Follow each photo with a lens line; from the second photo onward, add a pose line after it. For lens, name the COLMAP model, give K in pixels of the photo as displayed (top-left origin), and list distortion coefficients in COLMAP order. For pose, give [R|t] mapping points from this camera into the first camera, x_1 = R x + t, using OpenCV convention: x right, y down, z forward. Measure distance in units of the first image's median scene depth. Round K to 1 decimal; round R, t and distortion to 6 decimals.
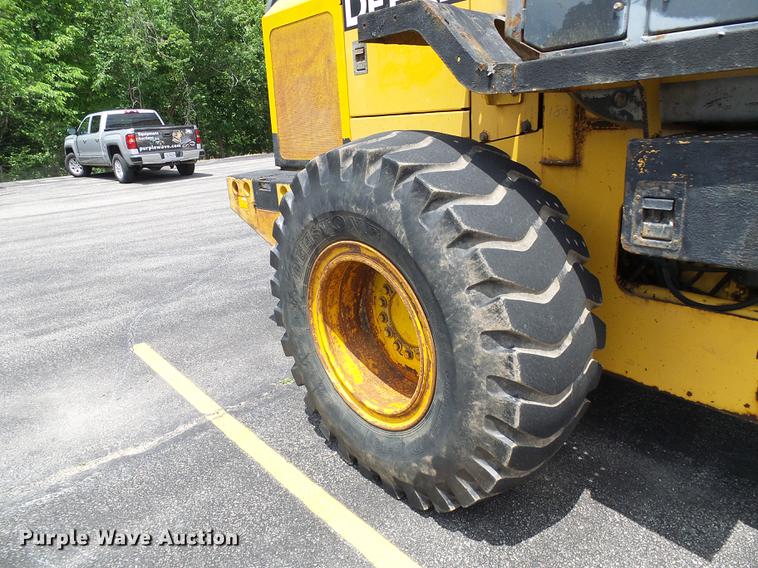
lens RADIAL K [[517.6, 0, 389.6], [0, 517.6, 285.7], [0, 0, 1]] dist [-0.003326, -0.000627]
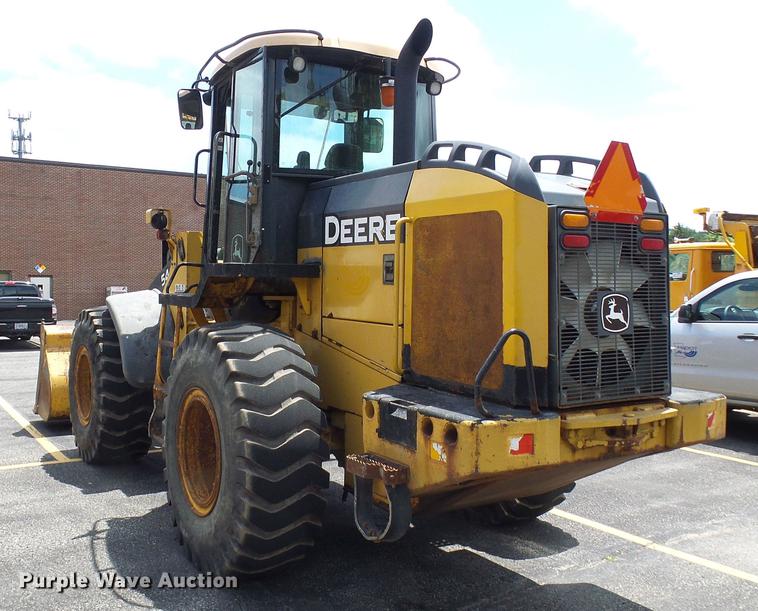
lens RADIAL K [[756.4, 0, 333.9], [0, 756.4, 305.1], [0, 0, 1]] dist [0.000025, -0.003269]
pose [[0.977728, 0.069465, -0.198046, 0.315340], [-0.119818, 0.959493, -0.254983, 0.078764], [0.172311, 0.273033, 0.946447, -0.650564]]
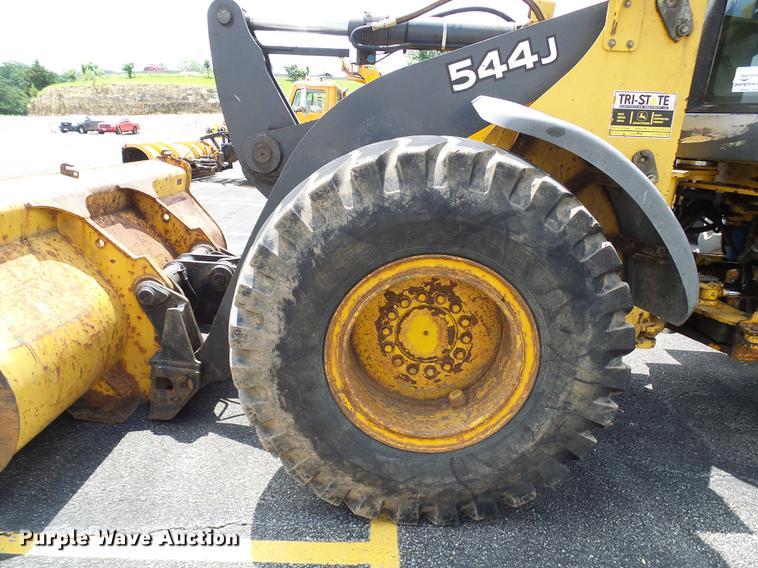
lens RADIAL K [[517.6, 0, 389.6], [0, 517.6, 285.7], [0, 0, 1]] dist [-0.003326, -0.000627]
pose [[0.672162, -0.128151, 0.729229, -1.725390], [0.139349, 0.989202, 0.045393, -0.390449], [-0.727173, 0.071106, 0.682762, 1.522588]]
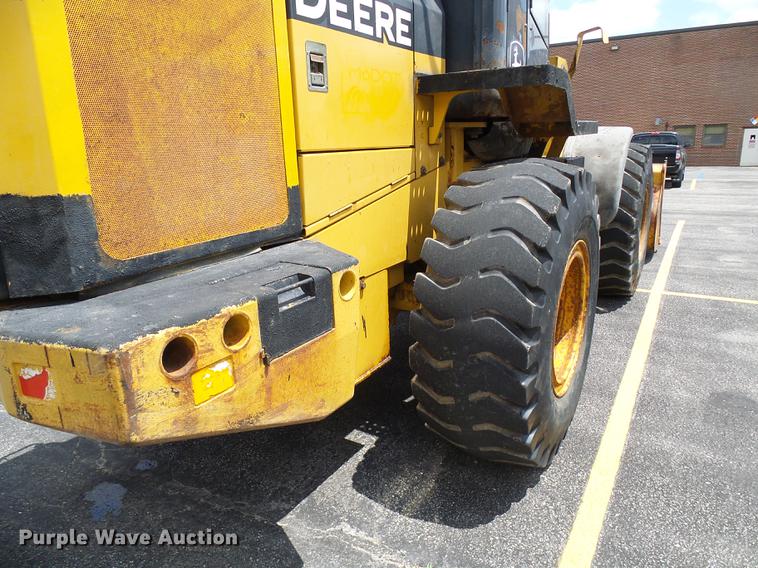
lens RADIAL K [[531.0, 0, 379.0], [0, 531.0, 284.0], [0, 0, 1]] dist [-0.003986, 0.002168]
pose [[-0.282012, -0.188220, 0.940767, -0.862934], [0.334082, 0.899932, 0.280198, -0.380873], [-0.899365, 0.393313, -0.190911, 1.269205]]
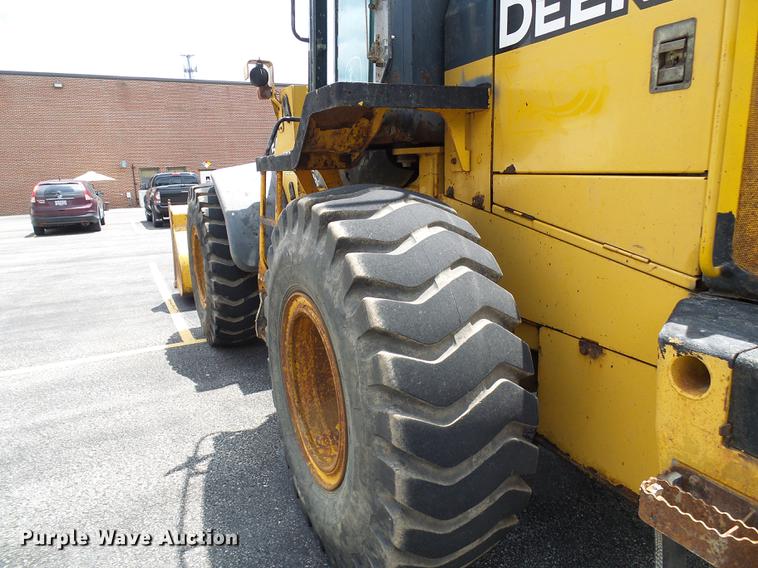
lens RADIAL K [[517.6, 0, 389.6], [0, 517.6, 285.7], [0, 0, 1]] dist [-0.003326, -0.000627]
pose [[0.967342, 0.079041, -0.240836, -0.034812], [-0.096392, 0.993465, -0.061116, -0.131282], [0.234432, 0.082335, 0.968640, 0.333650]]
